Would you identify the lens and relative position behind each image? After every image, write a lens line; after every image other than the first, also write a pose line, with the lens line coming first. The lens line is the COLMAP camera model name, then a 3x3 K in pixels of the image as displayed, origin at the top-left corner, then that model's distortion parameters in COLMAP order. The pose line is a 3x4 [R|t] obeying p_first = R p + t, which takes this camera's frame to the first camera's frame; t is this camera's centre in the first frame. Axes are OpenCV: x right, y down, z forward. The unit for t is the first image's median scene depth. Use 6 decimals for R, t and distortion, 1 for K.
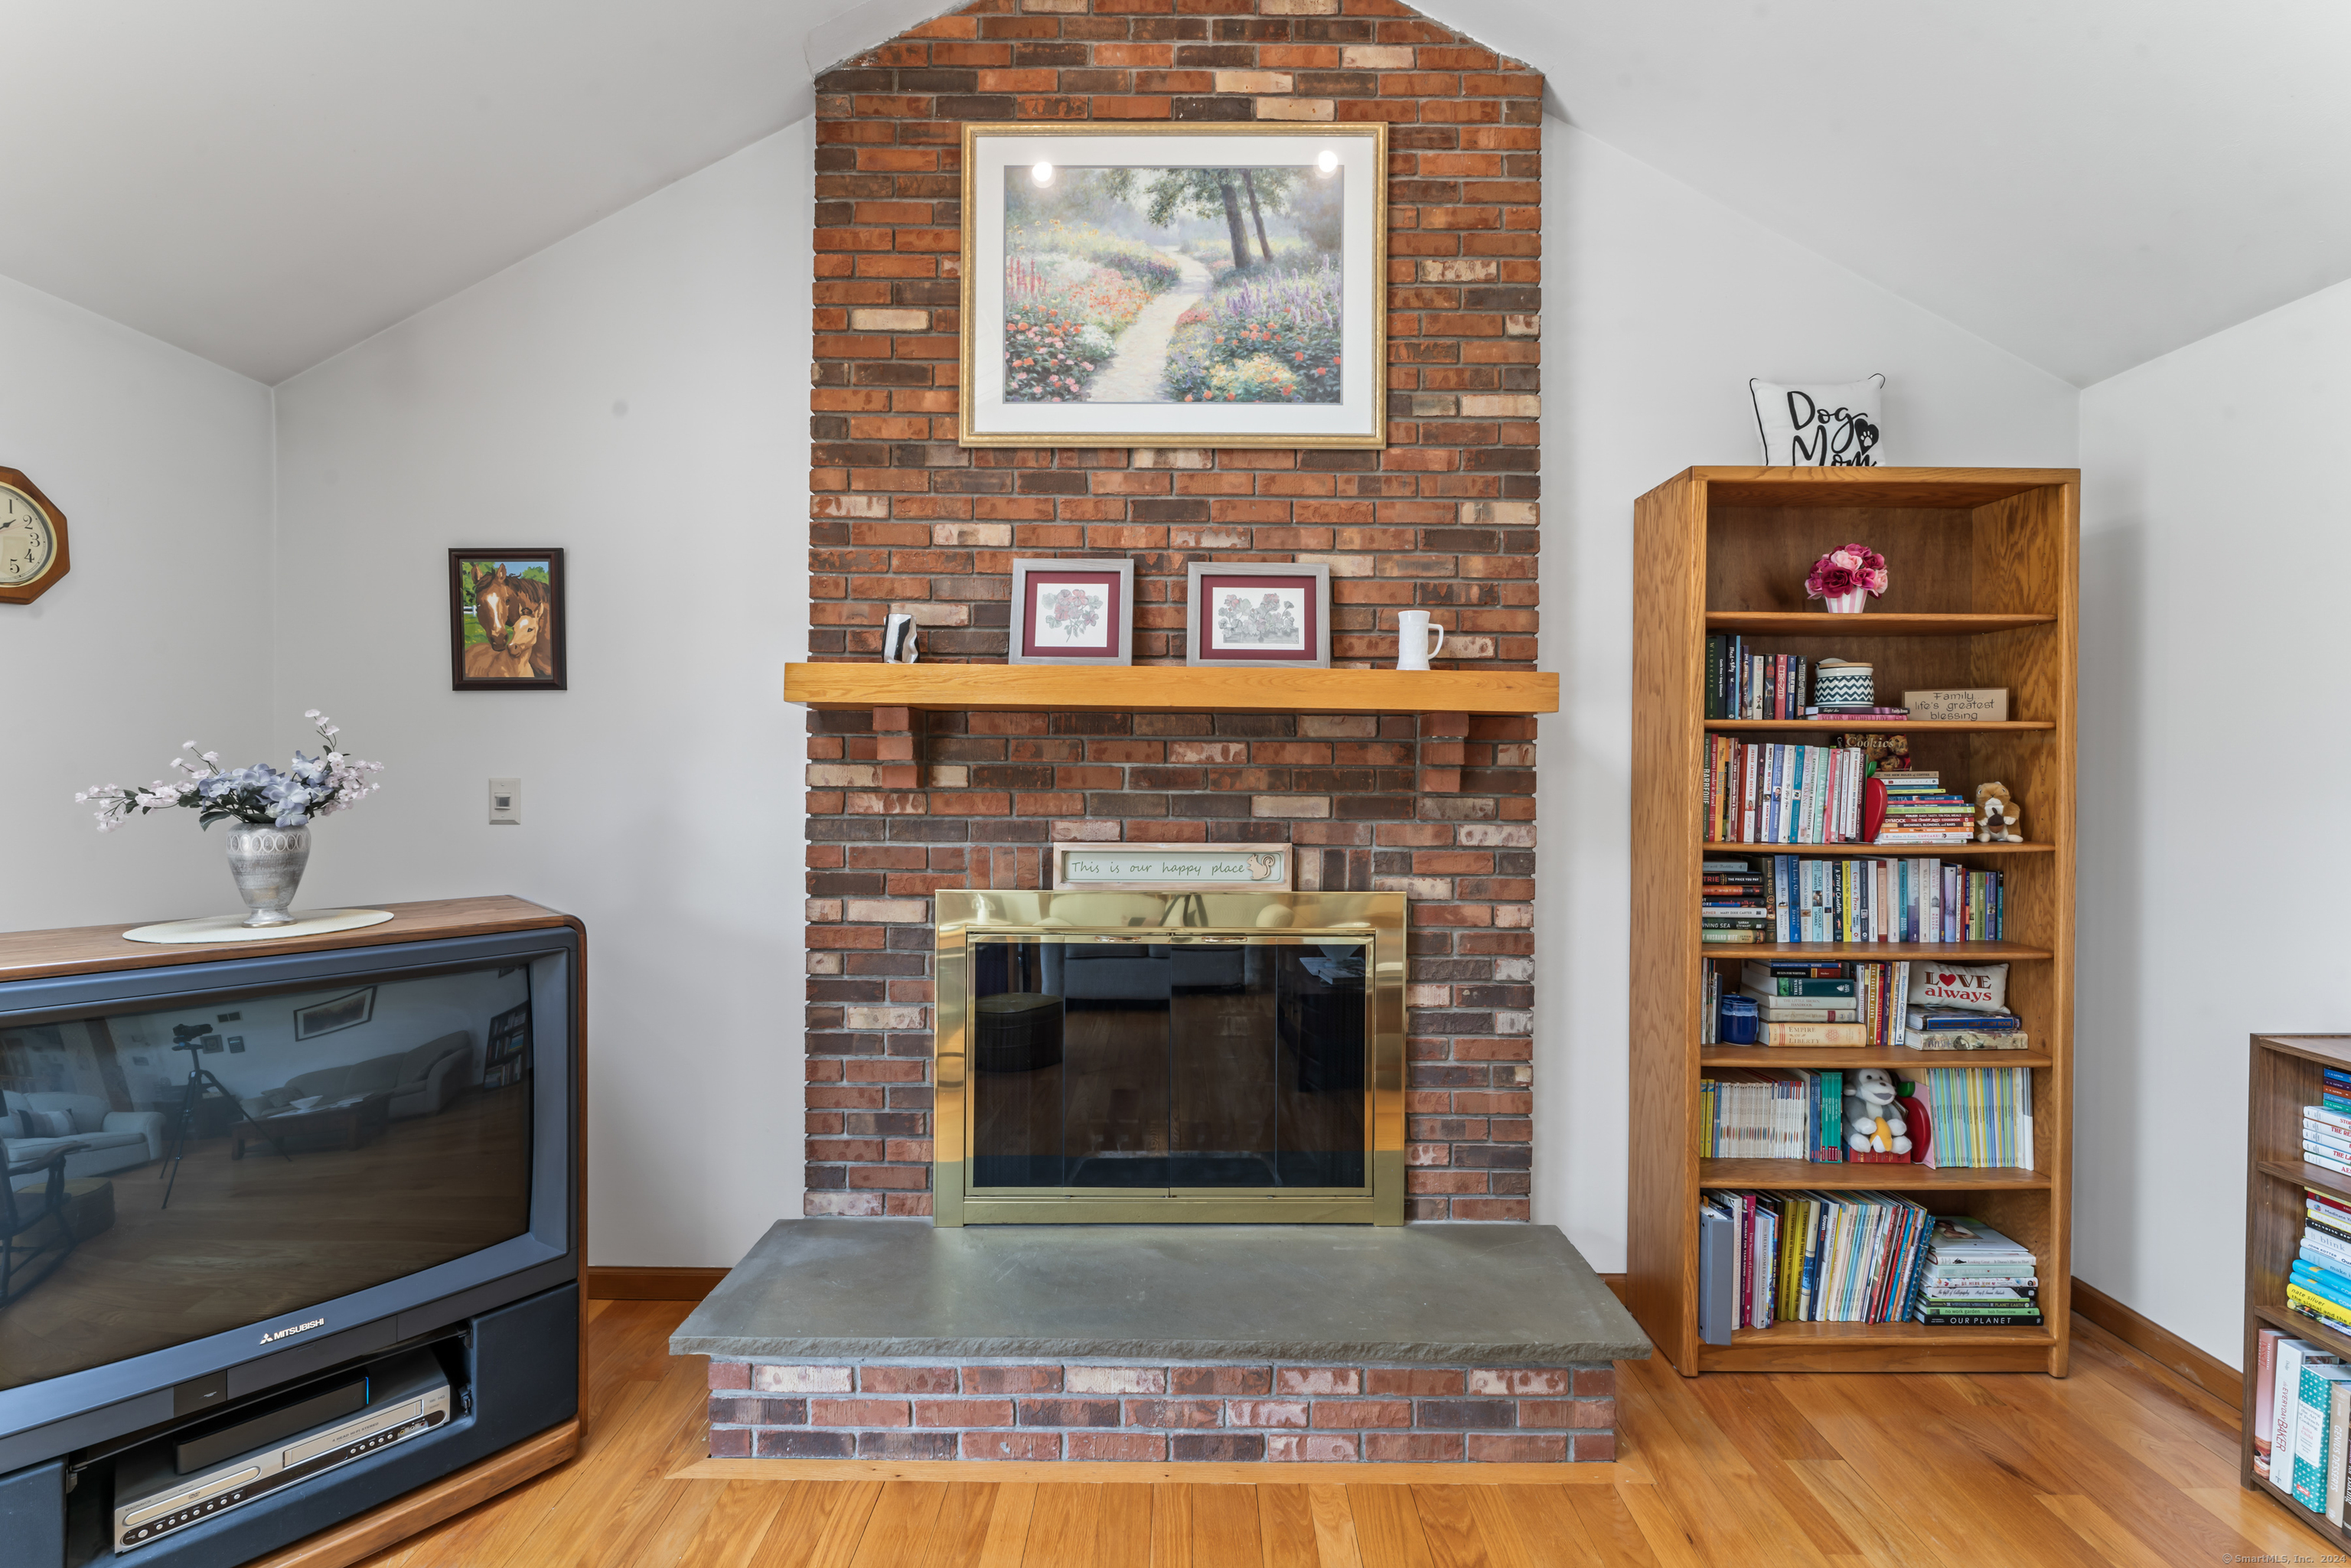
lens RADIAL K [[973.5, 0, 1181.1], [0, 973.5, 774.9], [0, 0, 1]] dist [-0.006828, 0.000111]
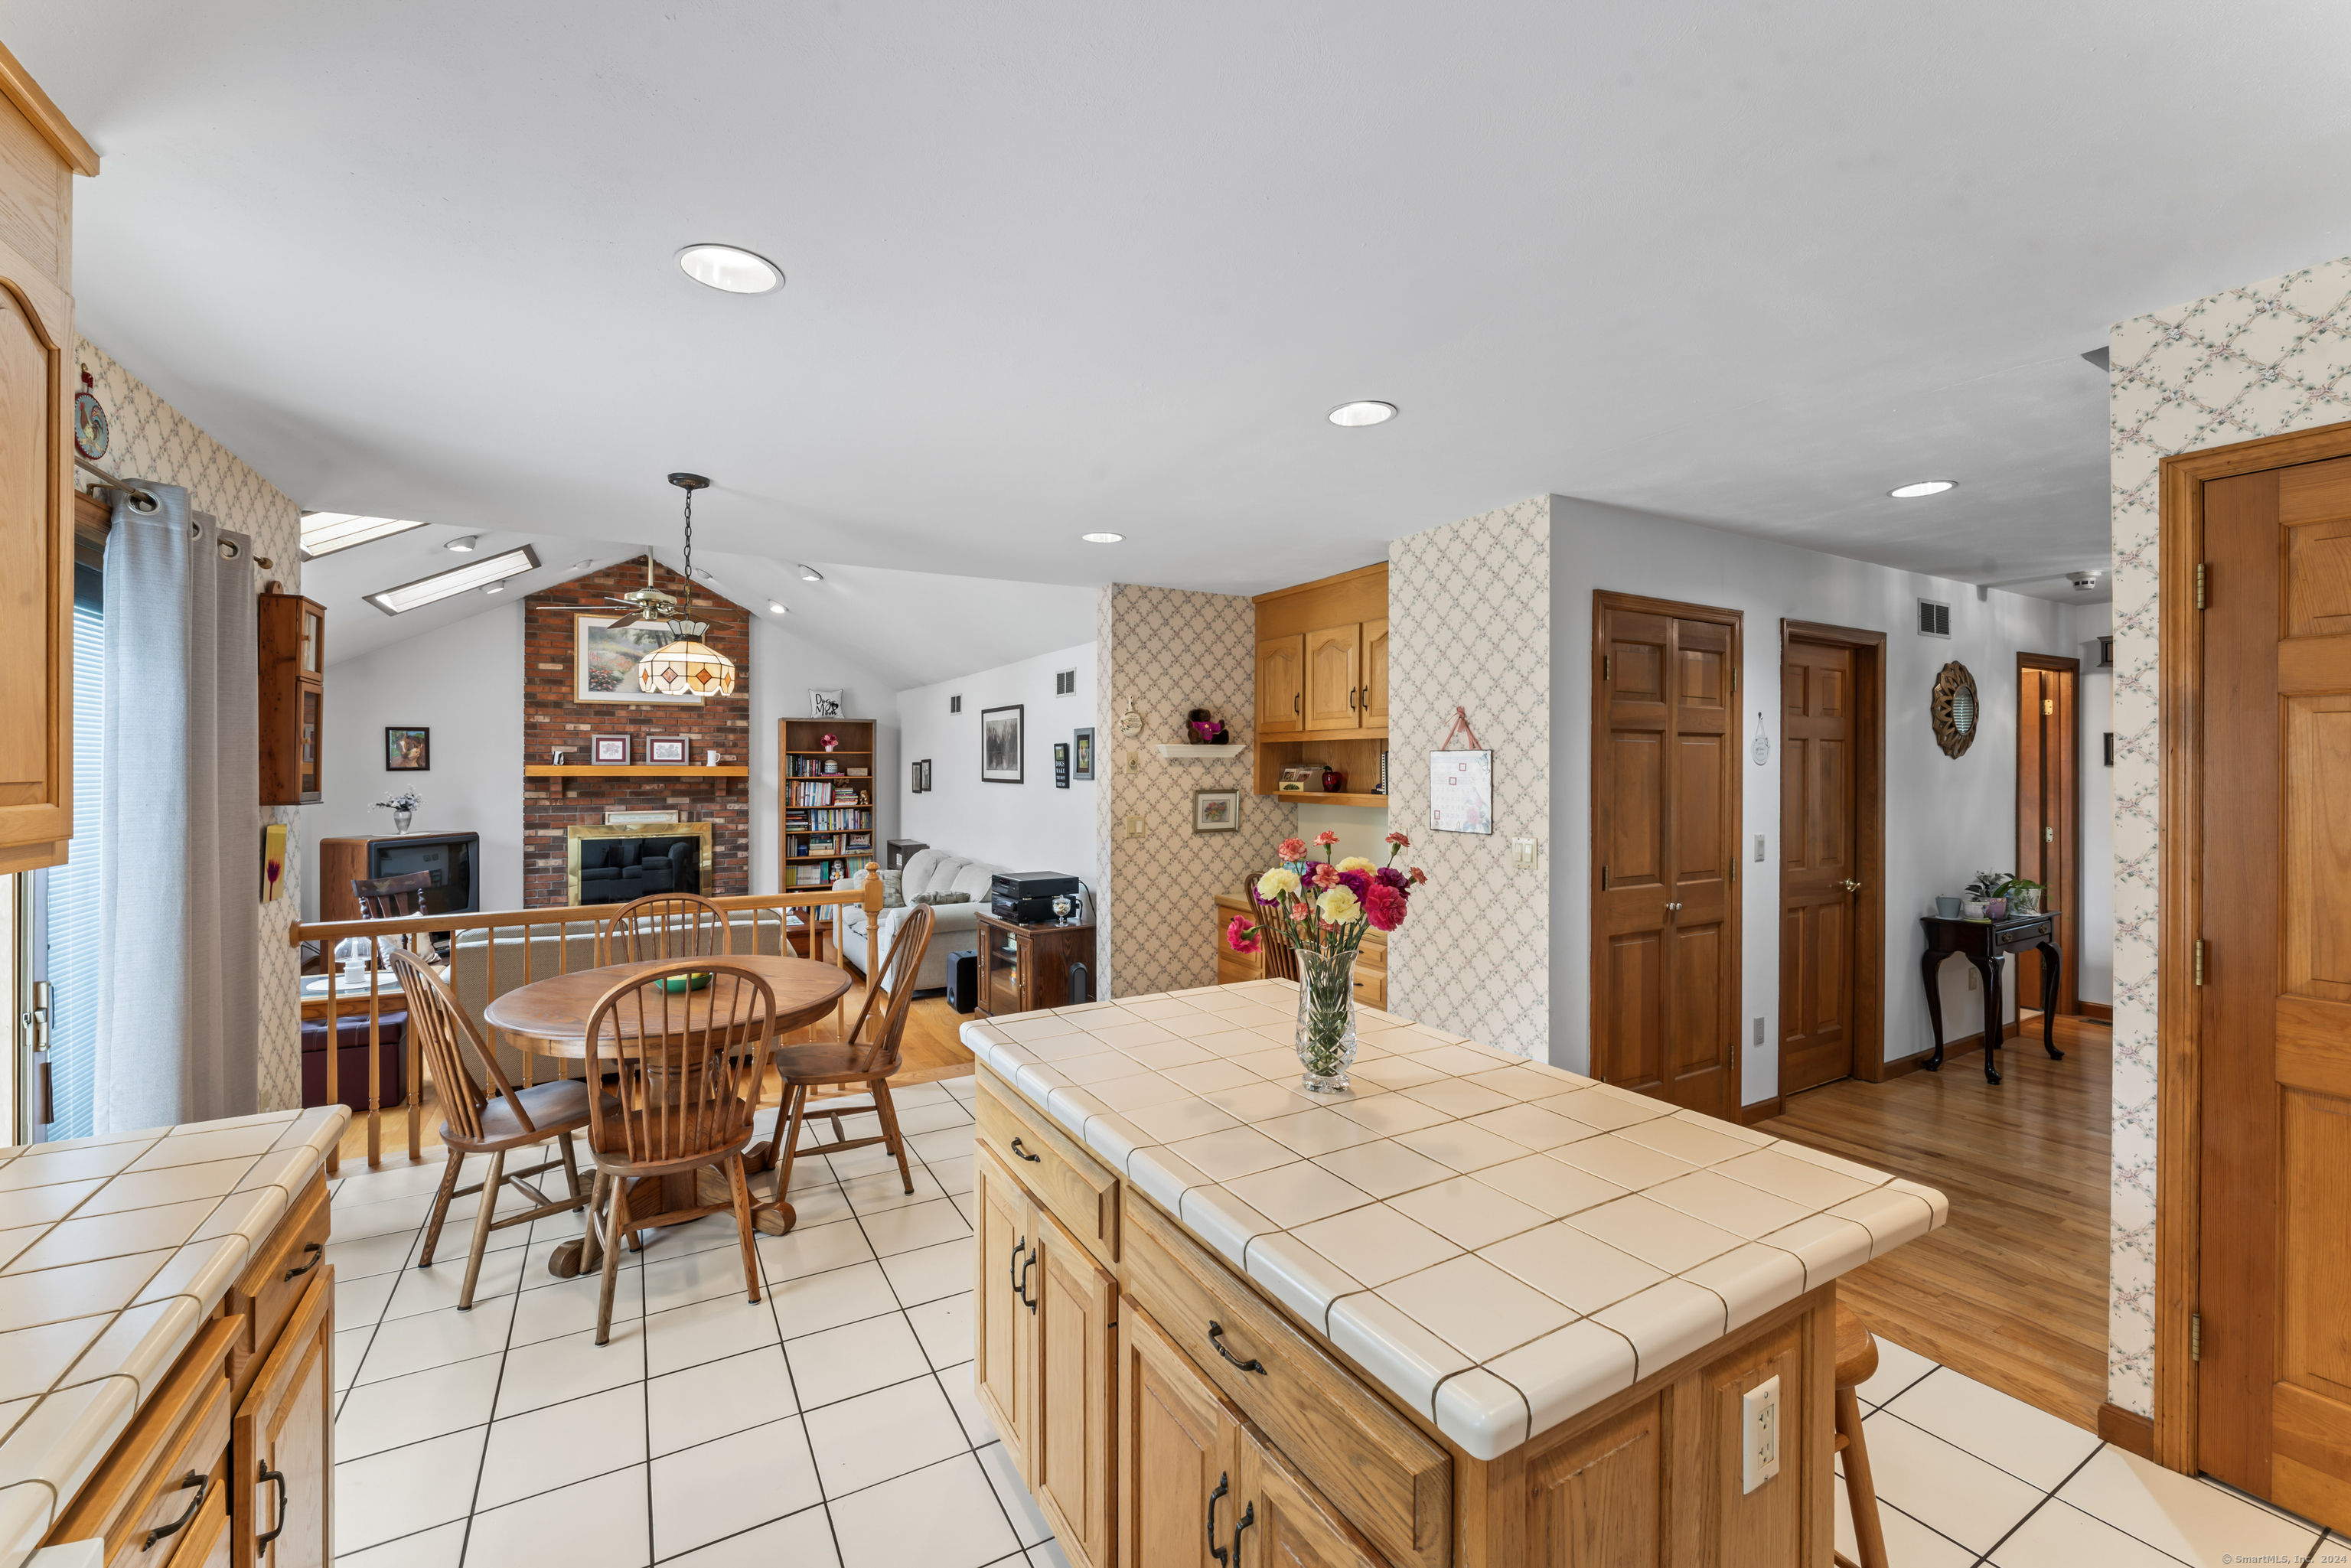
lens RADIAL K [[959.8, 0, 1175.4], [0, 959.8, 762.8], [0, 0, 1]] dist [-0.002363, -0.000214]
pose [[0.864257, -0.006345, 0.503010, -0.090595], [0.008247, 0.999965, -0.001555, -0.091841], [-0.502983, 0.005492, 0.864279, -3.198520]]
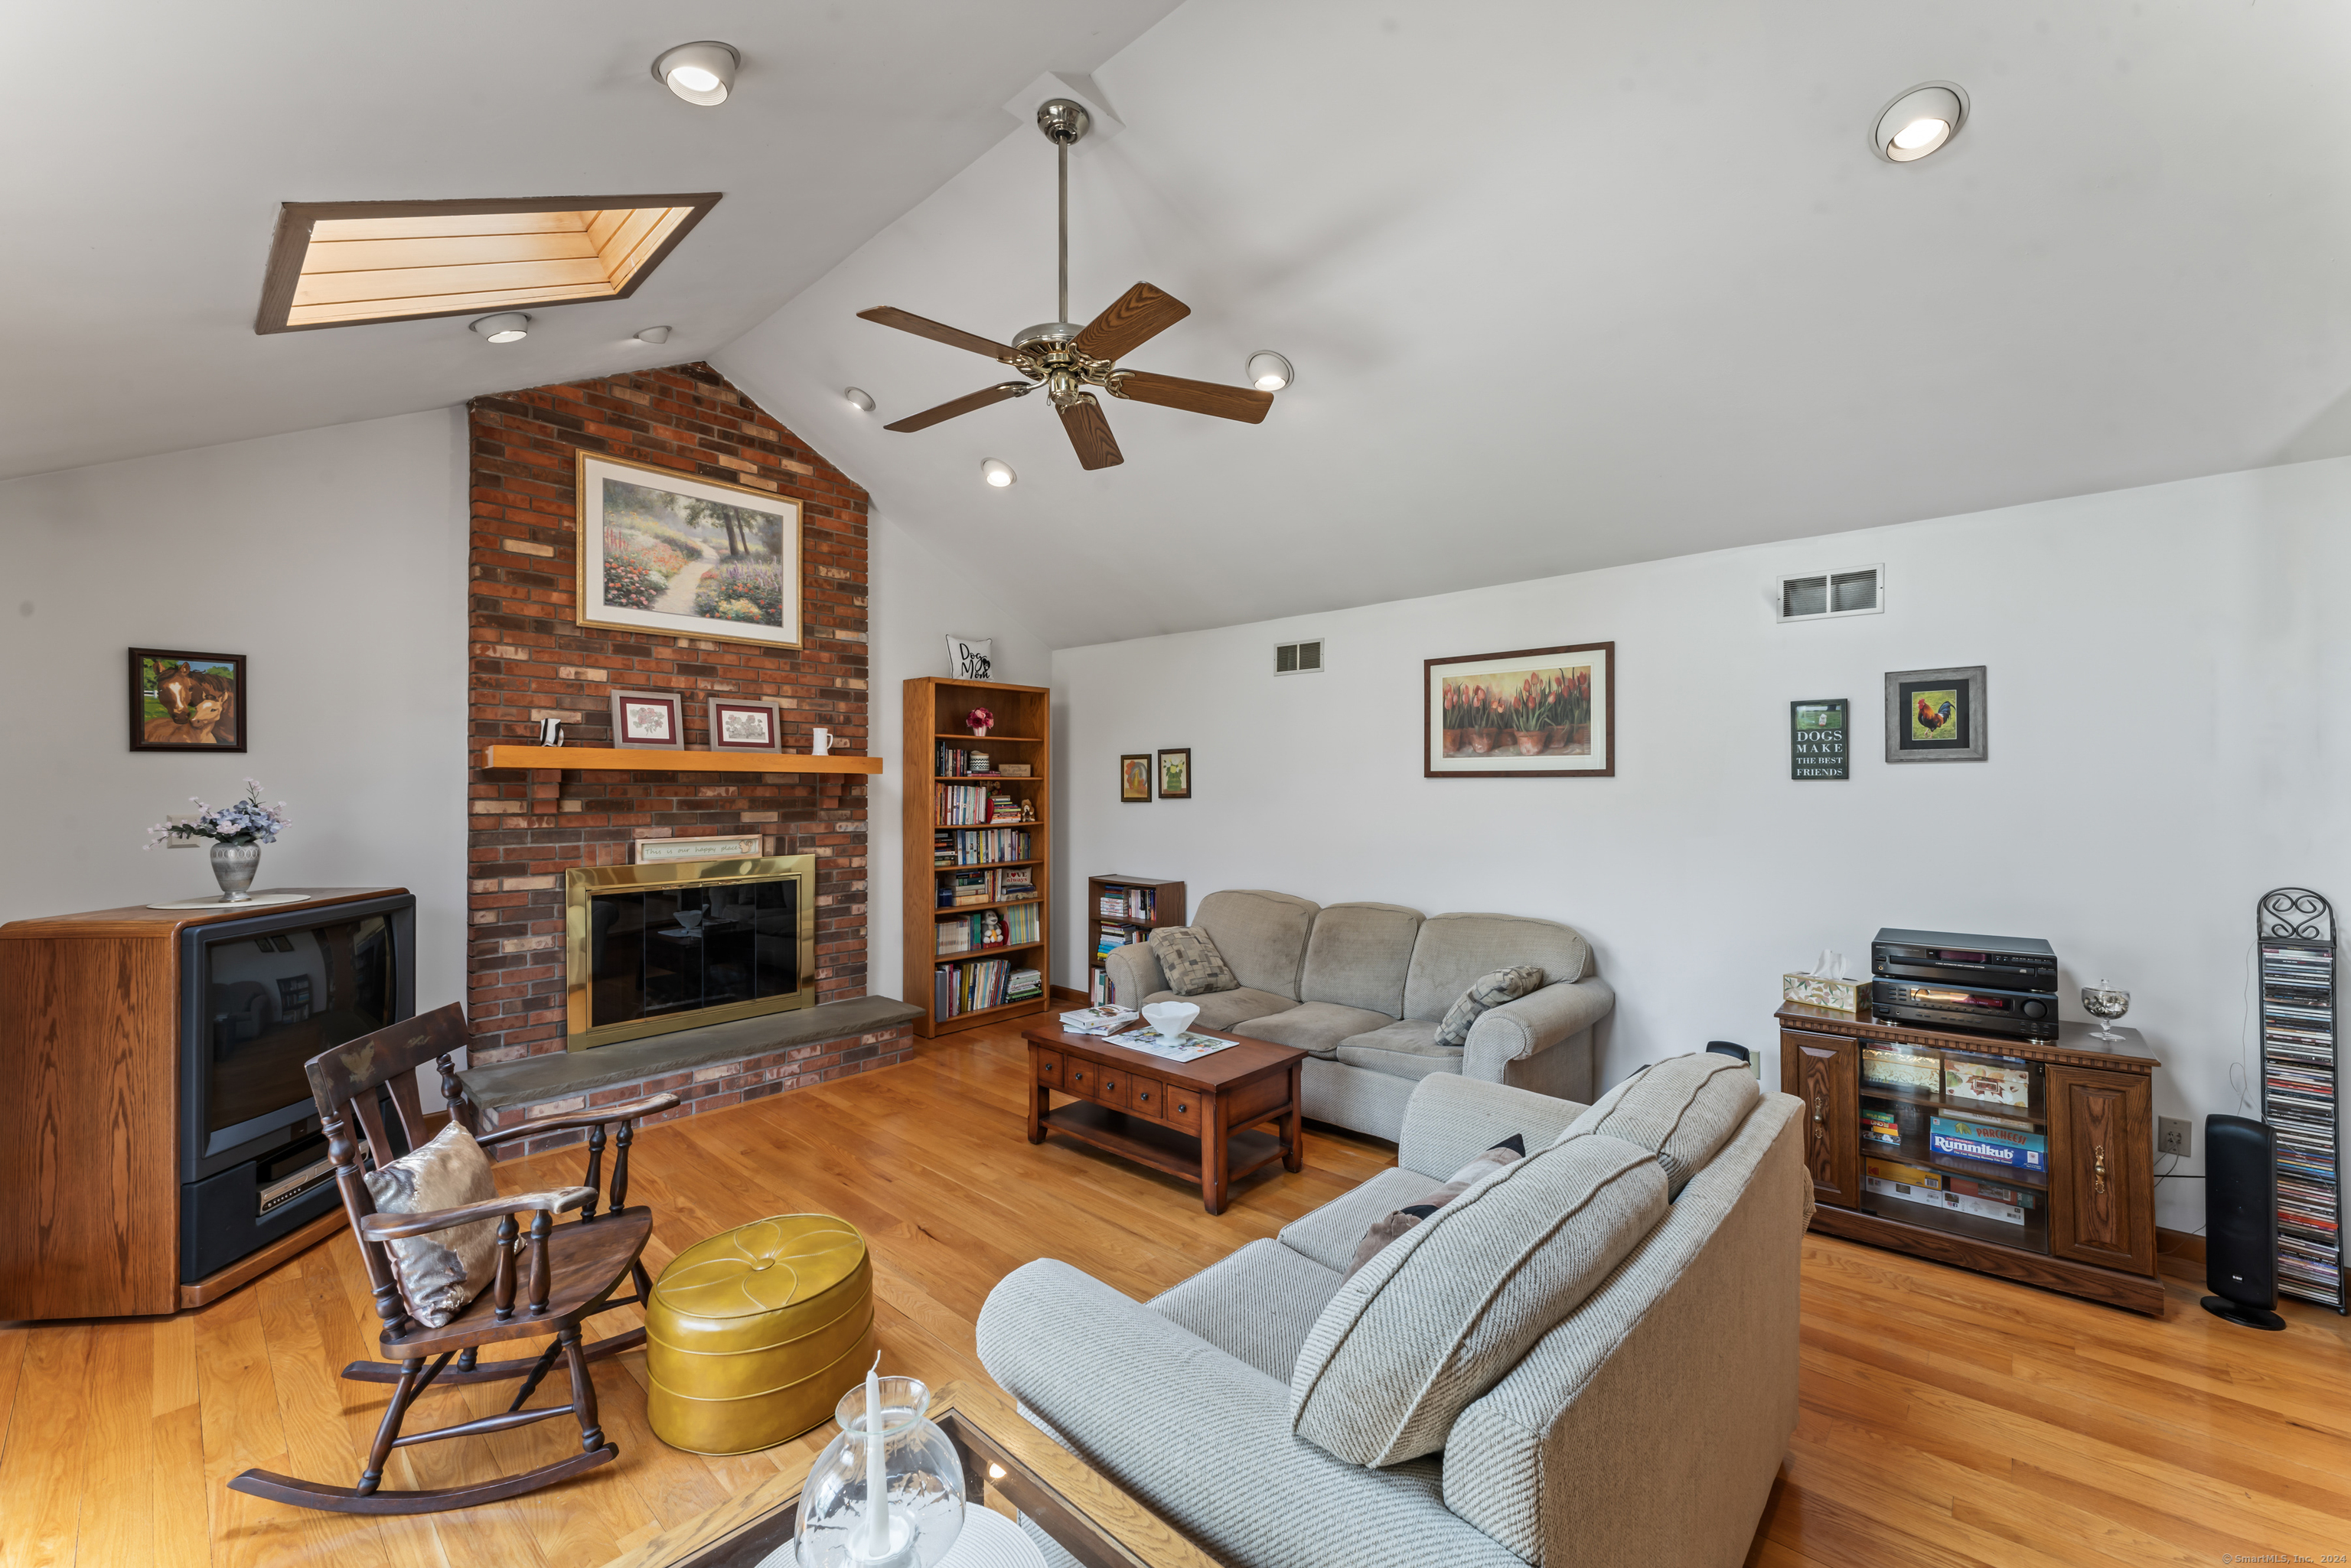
lens RADIAL K [[926.9, 0, 1175.5], [0, 926.9, 784.0], [0, 0, 1]] dist [0.001915, 0.000003]
pose [[0.673126, -0.005634, 0.739506, -0.761221], [0.008622, 0.999963, -0.000230, -0.029783], [-0.739478, 0.006530, 0.673150, -1.005518]]
